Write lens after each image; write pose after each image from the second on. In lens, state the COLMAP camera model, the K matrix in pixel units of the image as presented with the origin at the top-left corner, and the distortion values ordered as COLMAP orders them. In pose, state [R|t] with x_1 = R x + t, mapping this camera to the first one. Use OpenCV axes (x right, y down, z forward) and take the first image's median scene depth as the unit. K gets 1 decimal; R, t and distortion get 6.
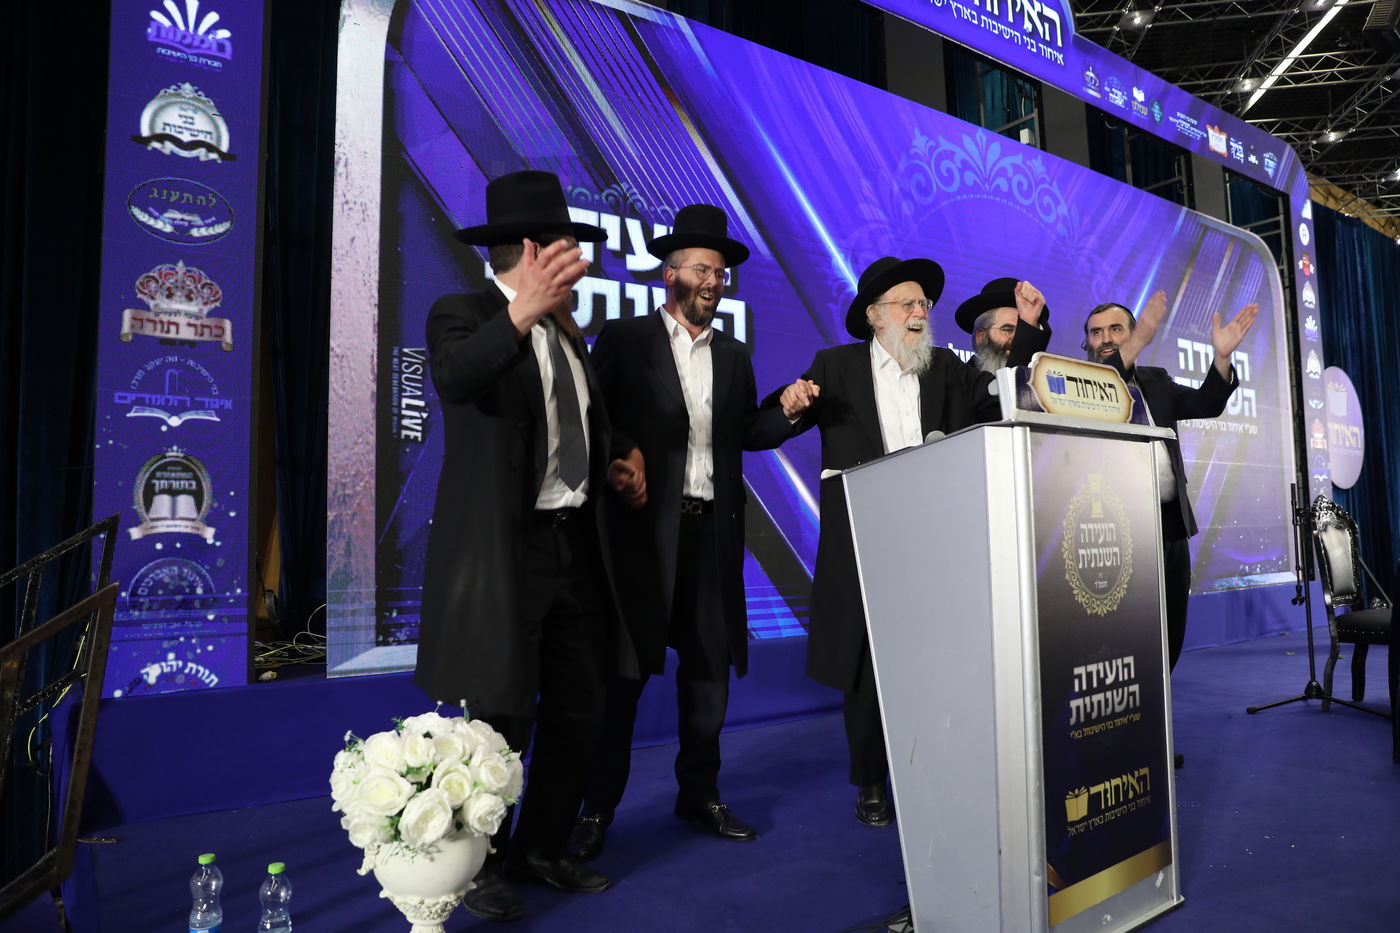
lens RADIAL K [[945.1, 0, 699.0], [0, 945.1, 465.8], [0, 0, 1]] dist [-0.092589, 0.037762]
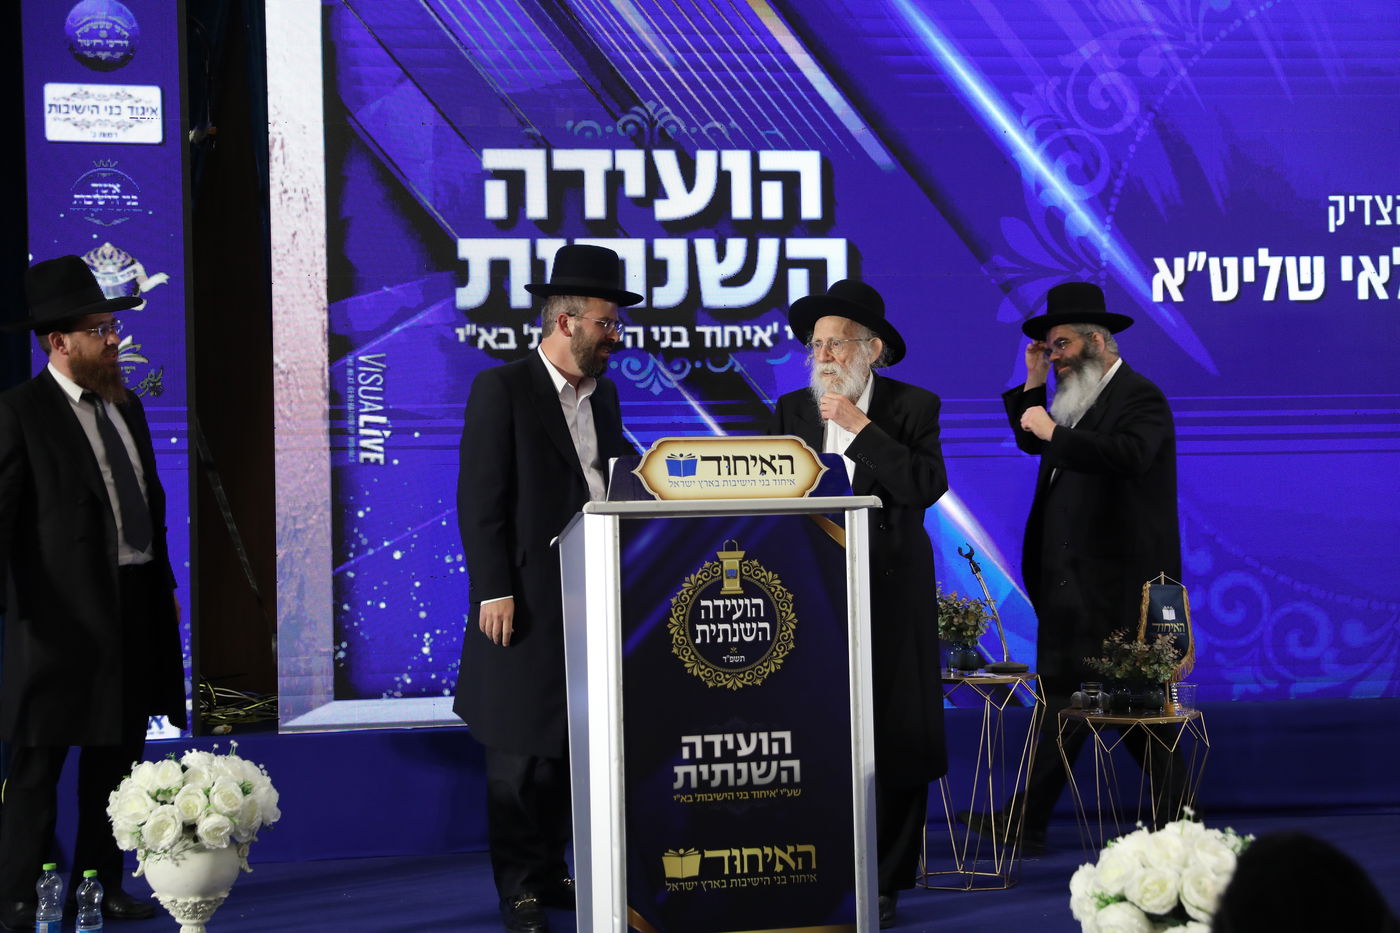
lens RADIAL K [[2162.0, 0, 698.5], [0, 2162.0, 475.0], [0, 0, 1]] dist [0.113836, 0.000000]
pose [[0.904181, -0.006442, -0.427101, 0.857974], [0.036529, 0.997390, 0.062287, -0.136889], [0.425585, -0.071920, 0.902056, -0.704749]]
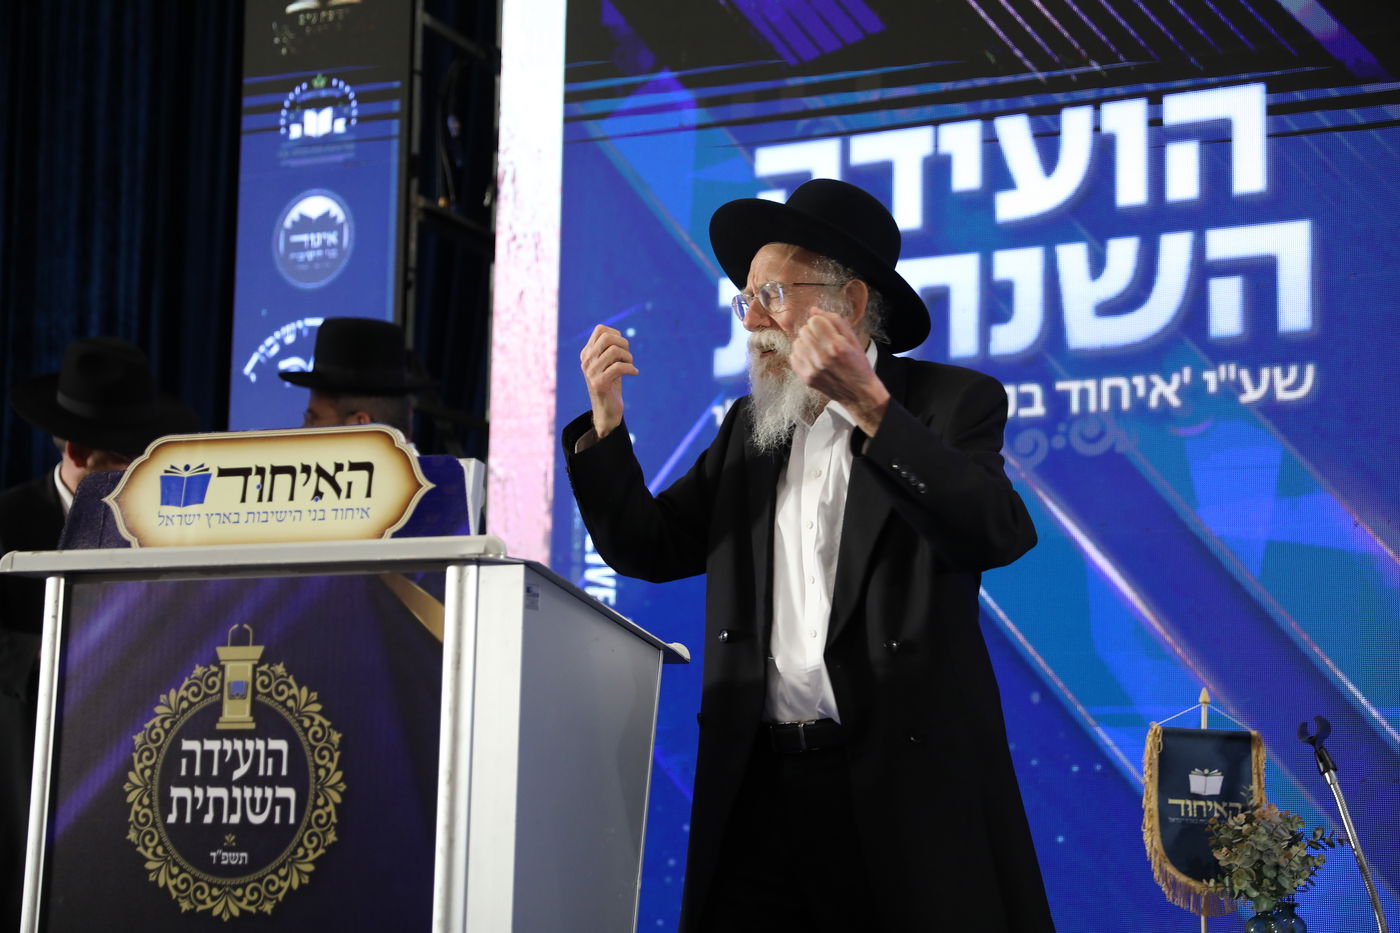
lens RADIAL K [[2192.8, 0, 677.3], [0, 2192.8, 463.0], [0, 0, 1]] dist [0.121518, 0.000000]
pose [[0.492596, -0.103892, -0.864034, 1.001502], [0.041022, 0.994517, -0.096194, 0.021814], [0.869291, 0.011940, 0.494157, 0.360389]]
